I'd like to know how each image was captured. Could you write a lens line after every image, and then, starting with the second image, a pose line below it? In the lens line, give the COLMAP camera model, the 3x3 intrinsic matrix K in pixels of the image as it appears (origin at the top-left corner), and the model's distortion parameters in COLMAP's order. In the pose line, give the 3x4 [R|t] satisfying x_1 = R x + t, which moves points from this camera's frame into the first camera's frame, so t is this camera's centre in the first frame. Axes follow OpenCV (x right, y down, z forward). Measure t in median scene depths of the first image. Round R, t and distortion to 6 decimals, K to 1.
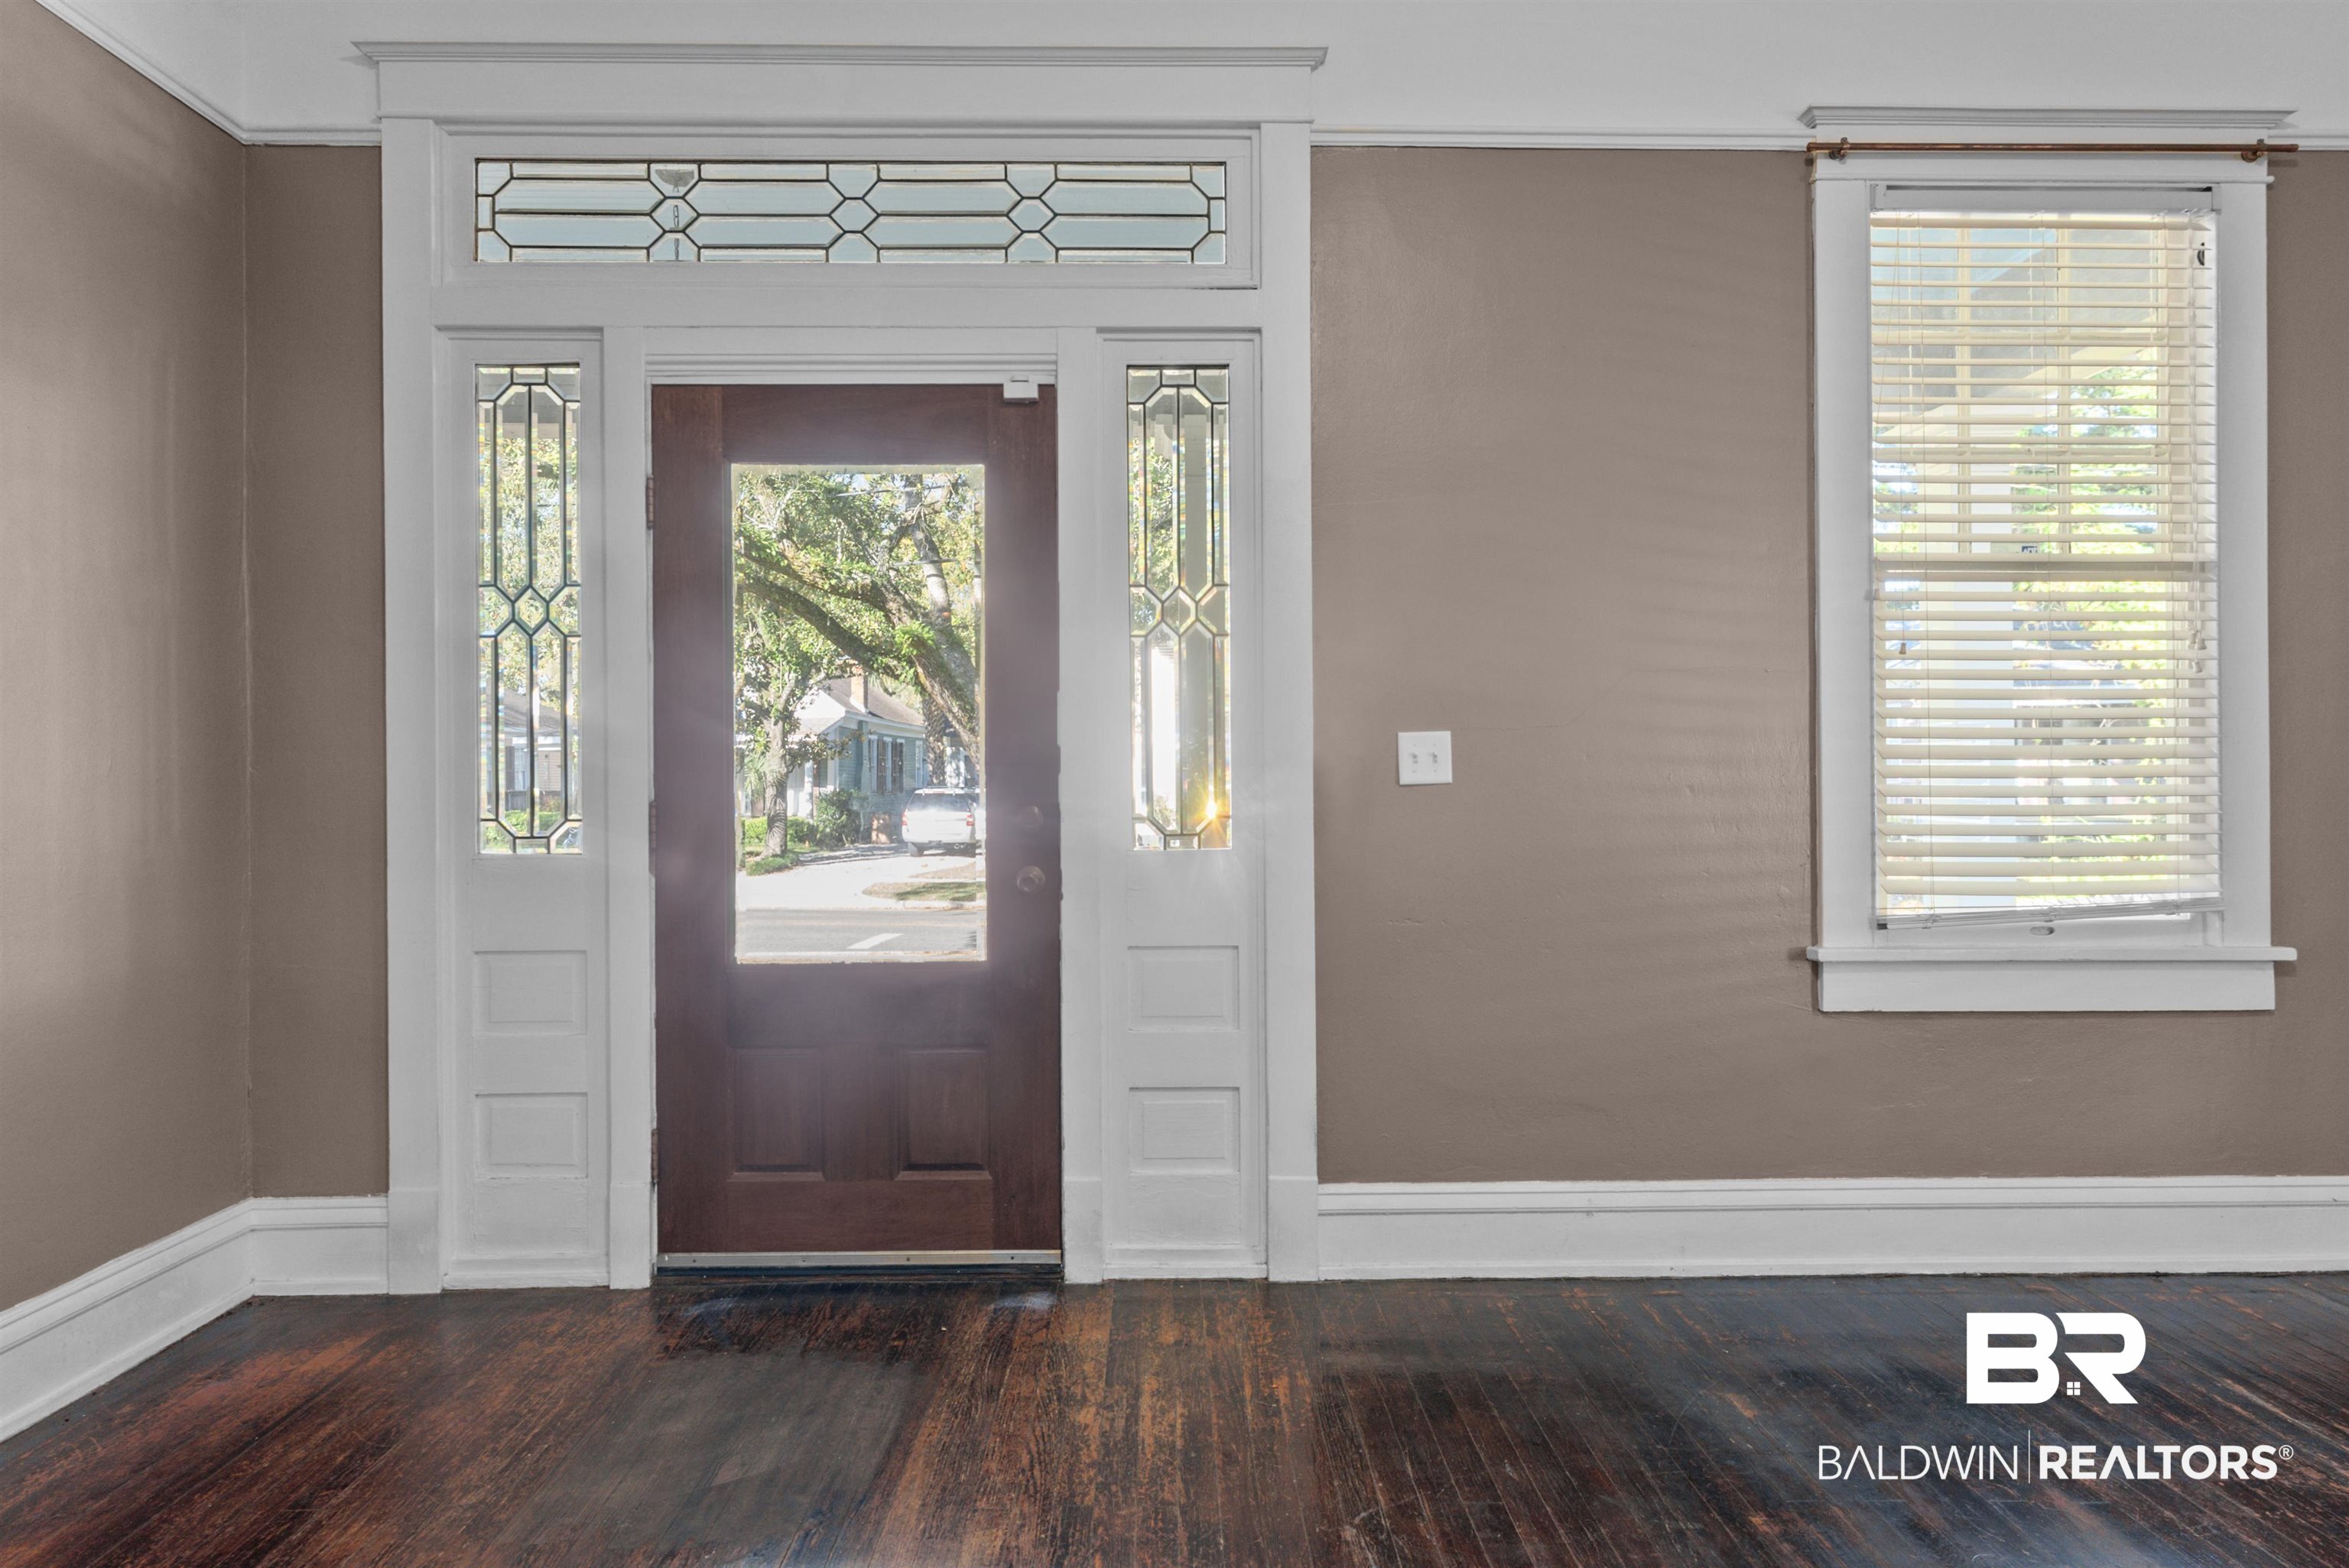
lens RADIAL K [[1197.5, 0, 1180.5], [0, 1197.5, 777.2], [0, 0, 1]] dist [0.001400, -0.002059]
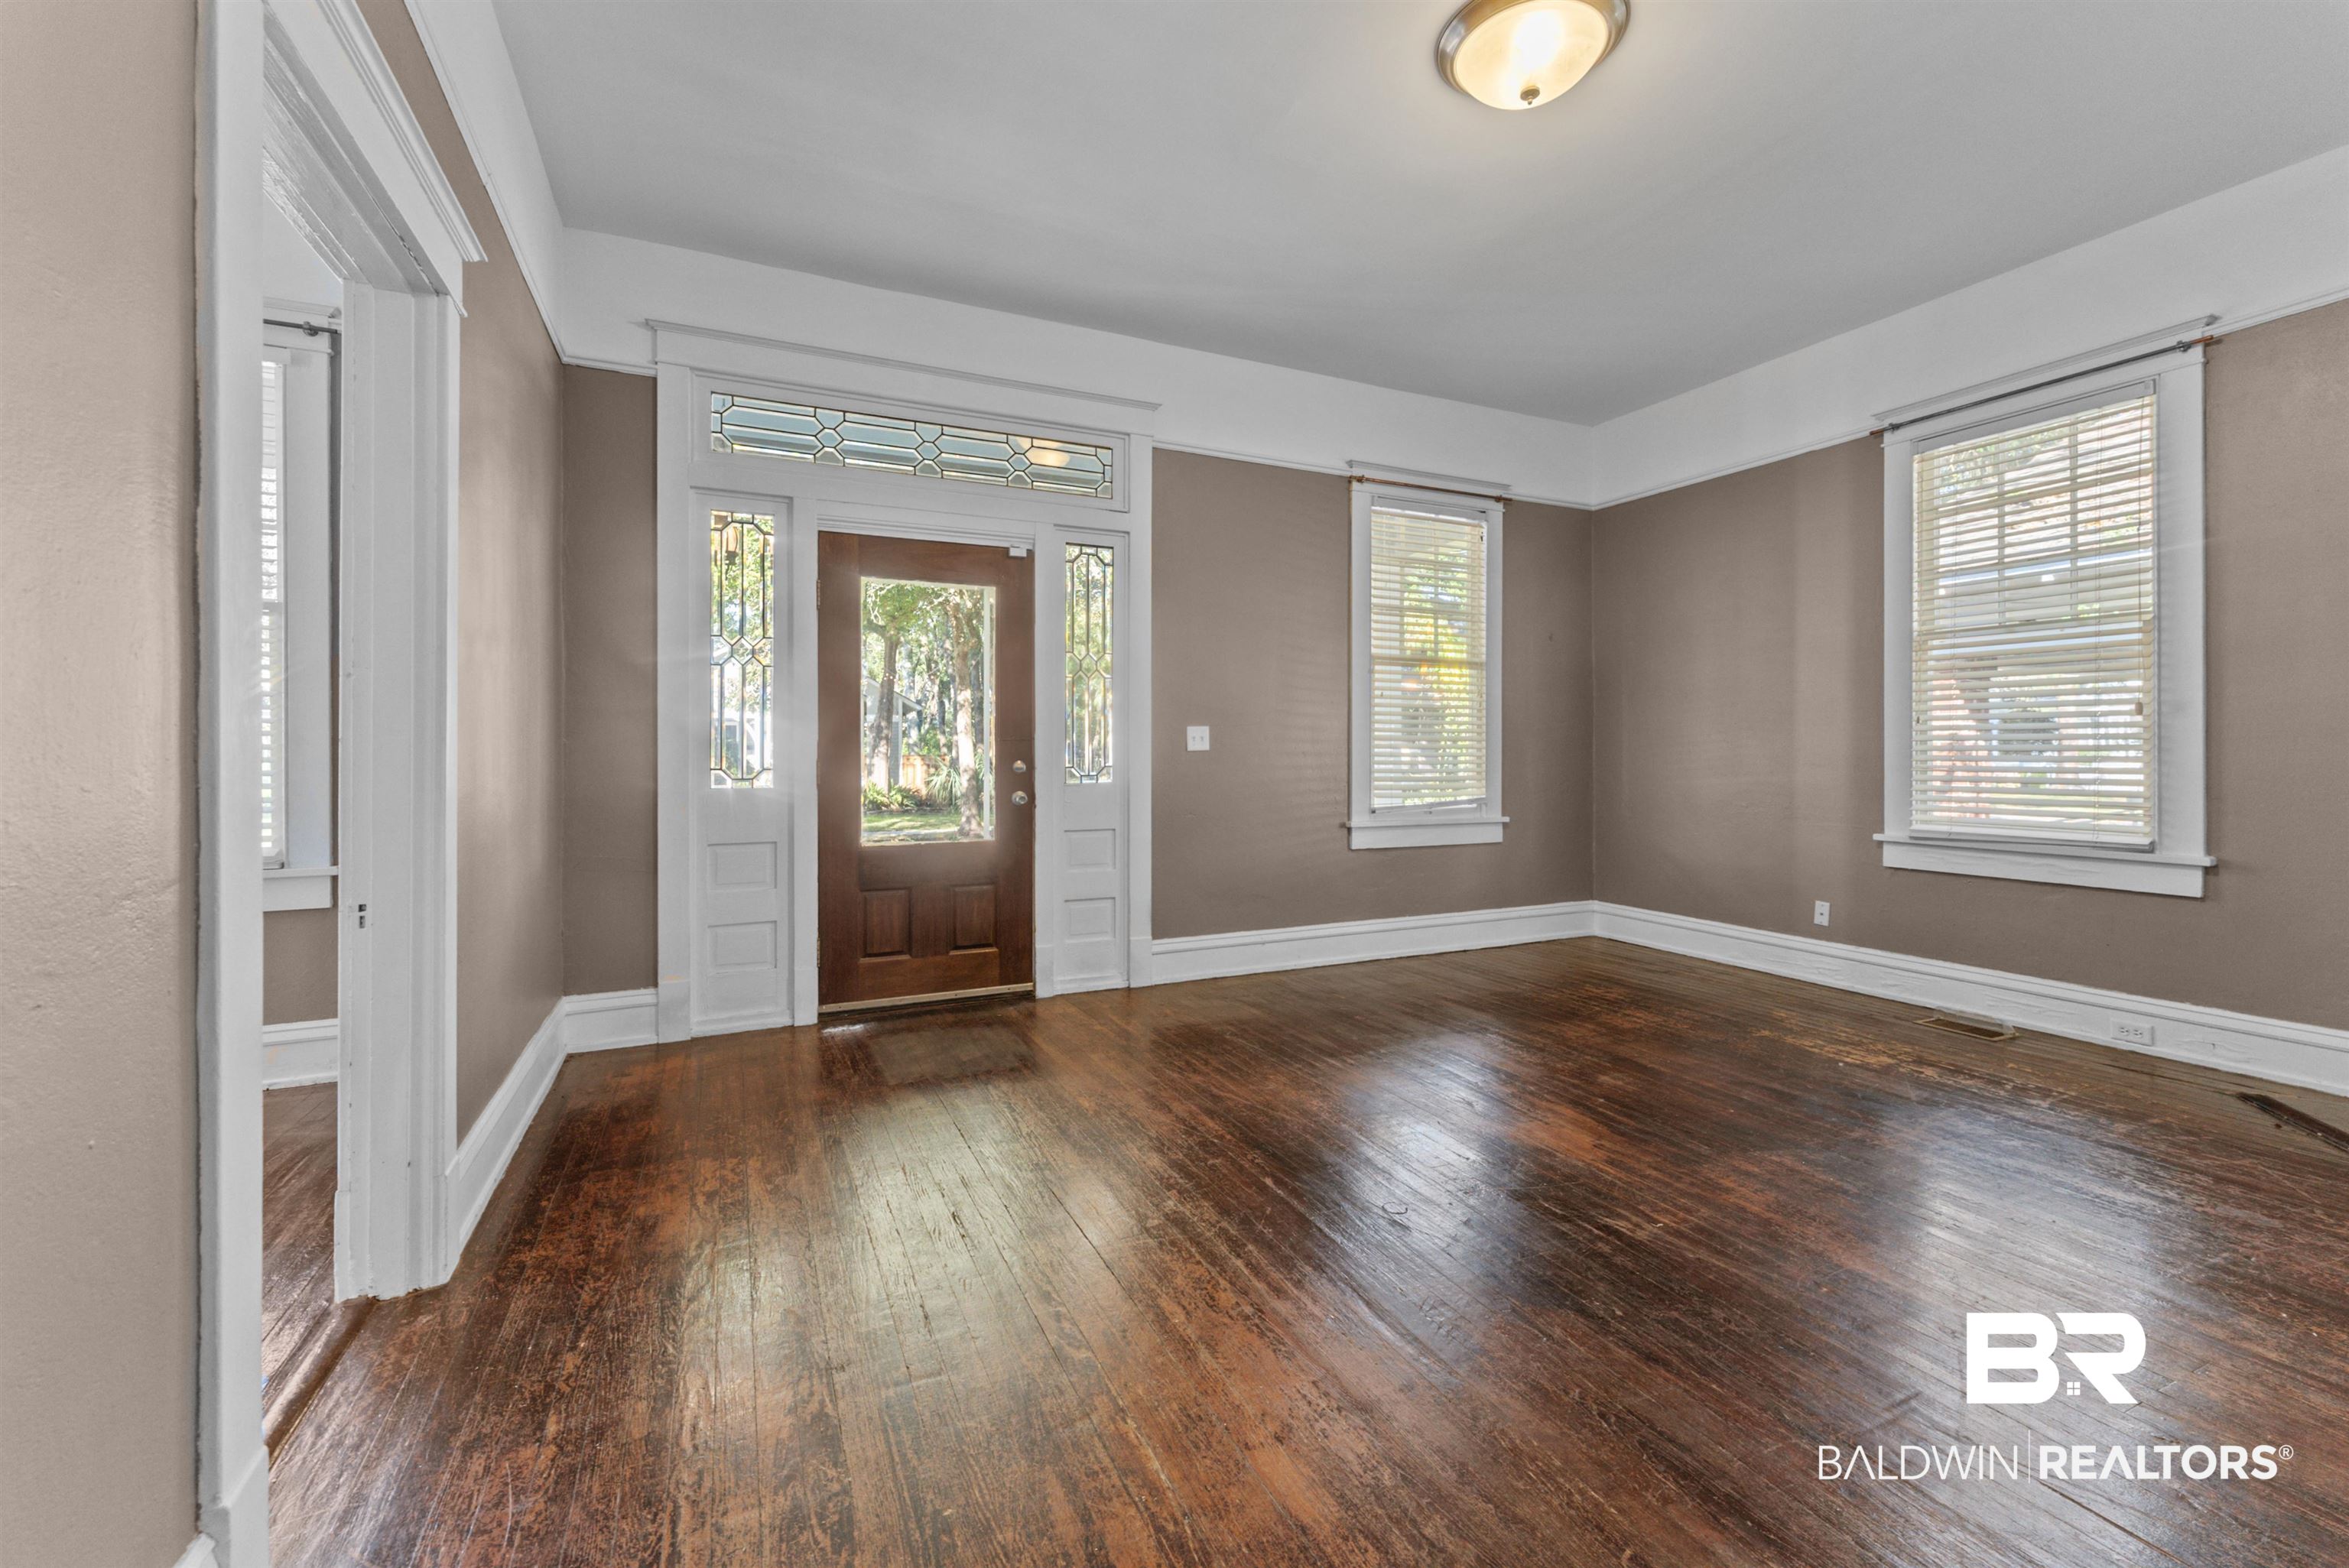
lens RADIAL K [[962.3, 0, 1193.3], [0, 962.3, 753.5], [0, 0, 1]] dist [0.002089, -0.000121]
pose [[0.907902, 0.001989, 0.419179, -0.530472], [-0.005940, 0.999949, 0.008122, -0.003264], [-0.419141, -0.009864, 0.907867, -0.569846]]
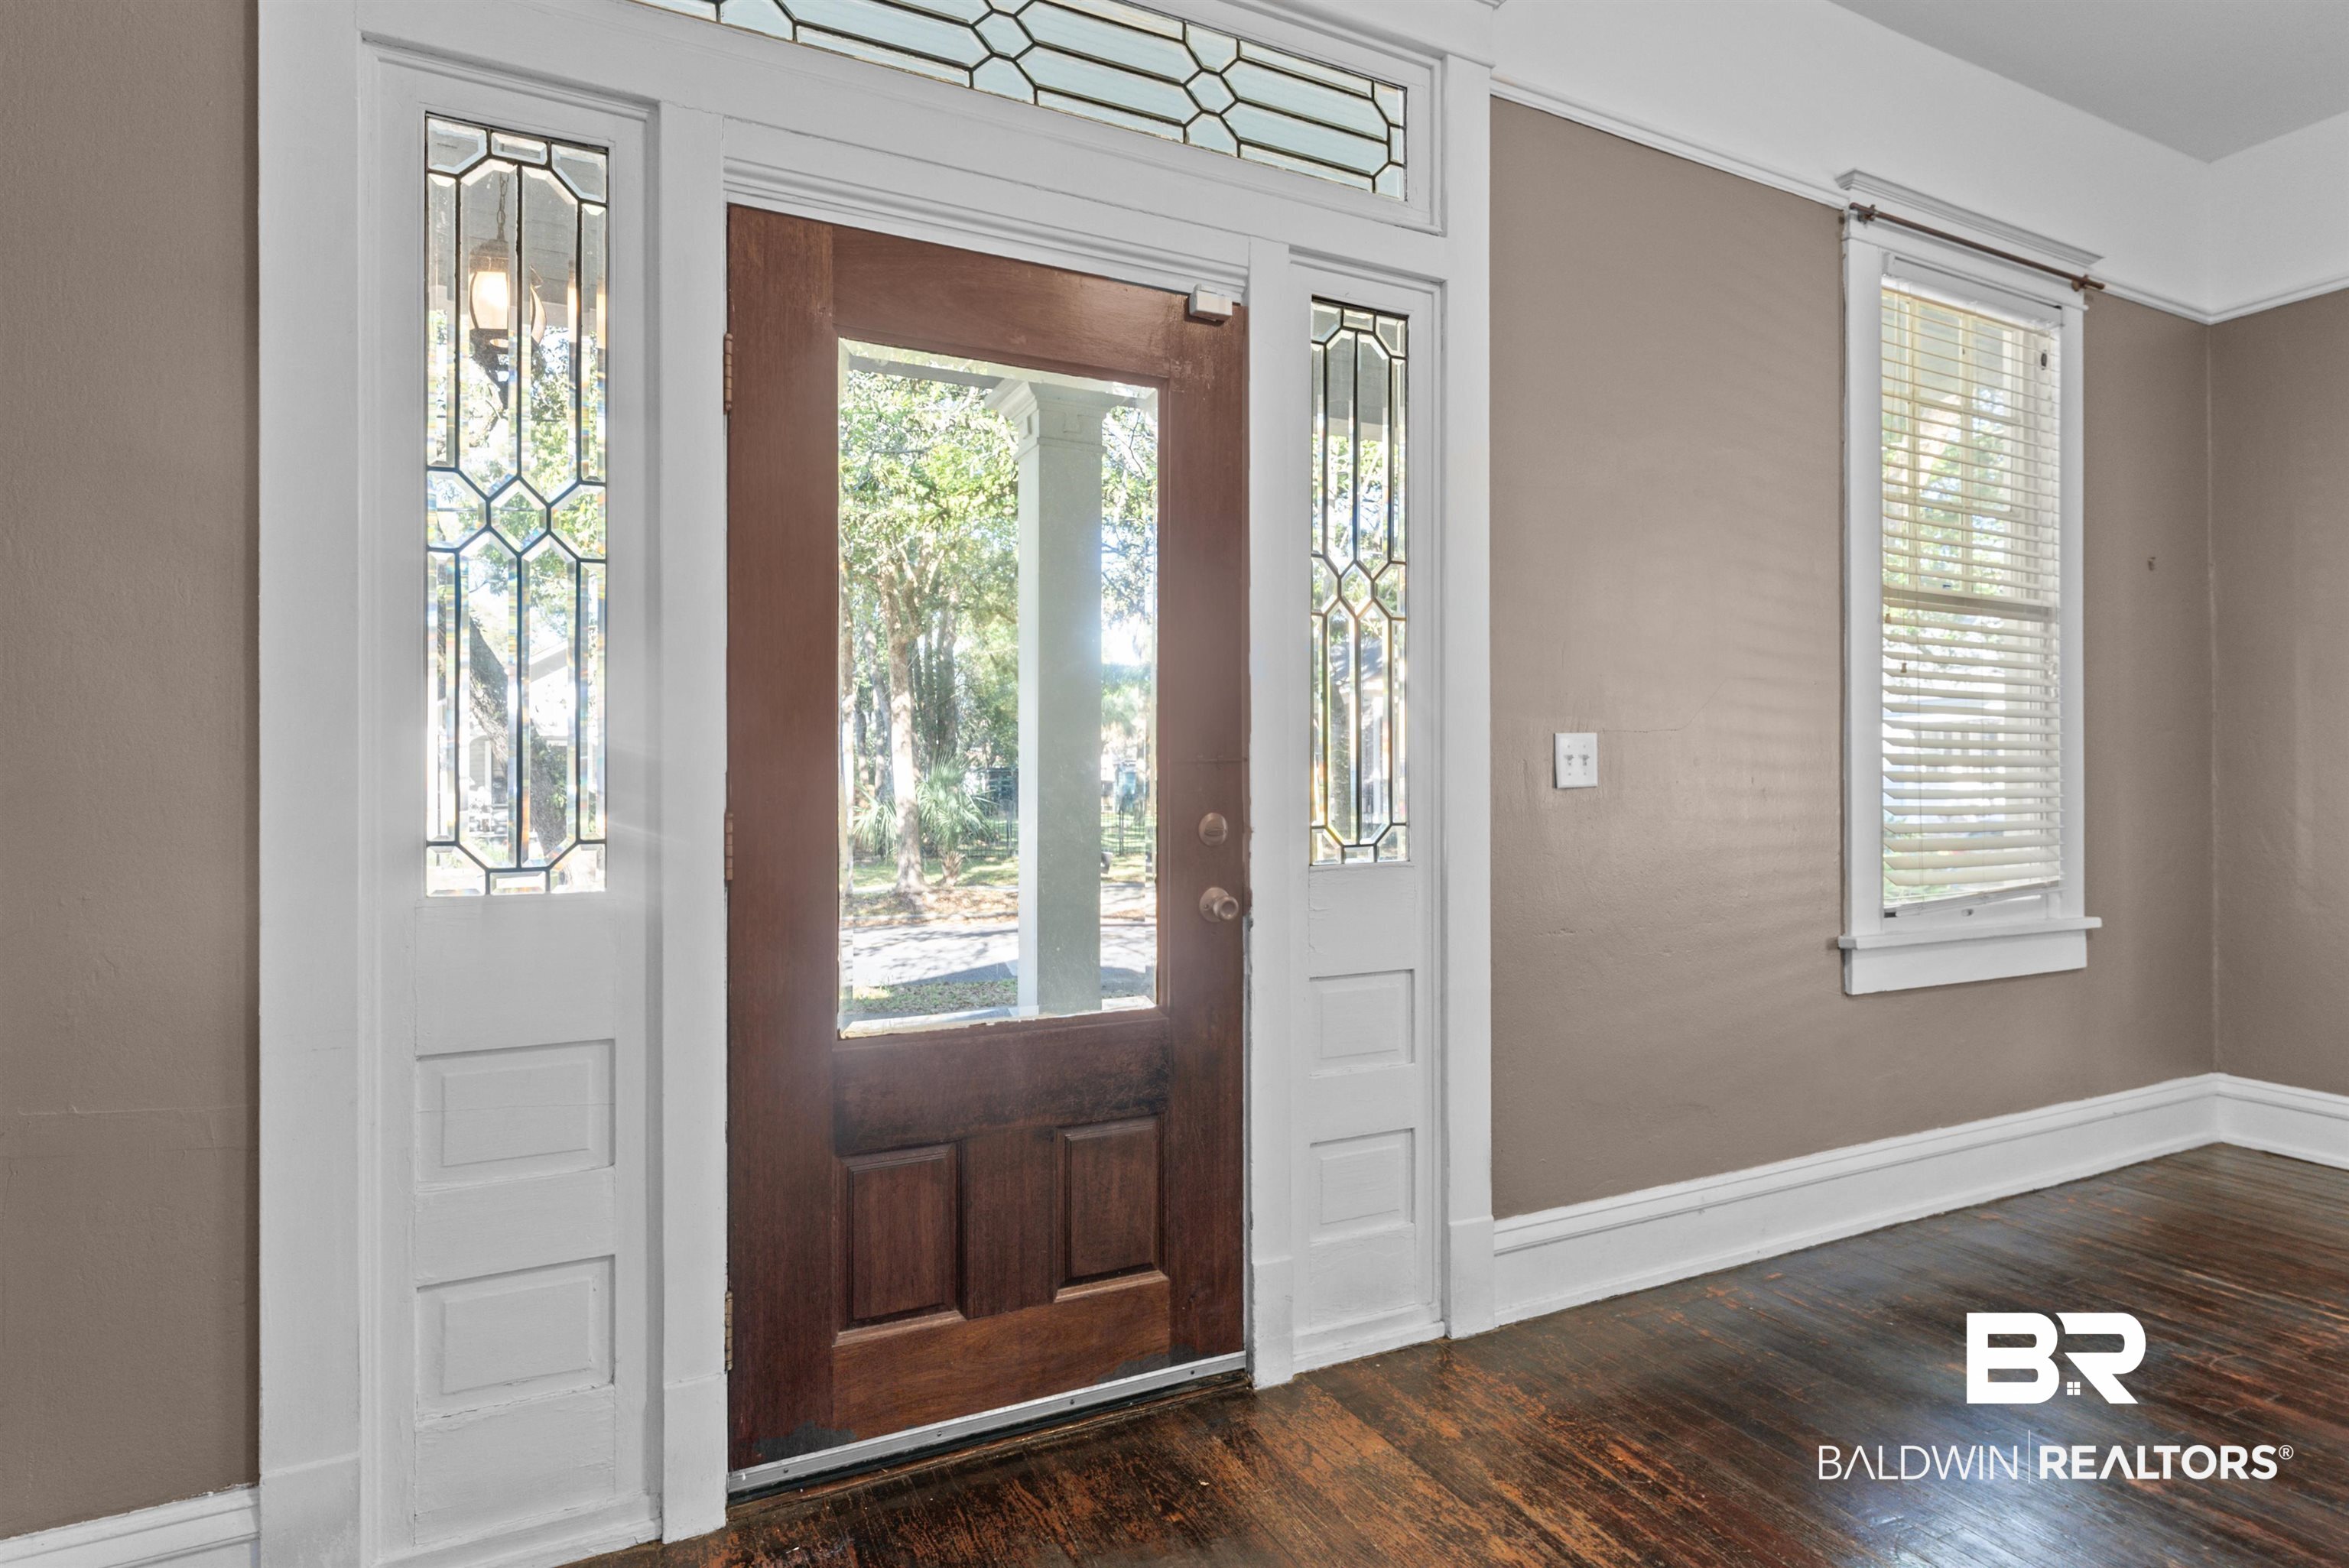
lens RADIAL K [[1197.5, 0, 1181.9], [0, 1197.5, 780.4], [0, 0, 1]] dist [0.001400, -0.002059]
pose [[0.905070, 0.002825, 0.425252, -0.490943], [-0.001043, 0.999990, -0.004424, 0.004843], [-0.425260, 0.003561, 0.905064, 0.268147]]
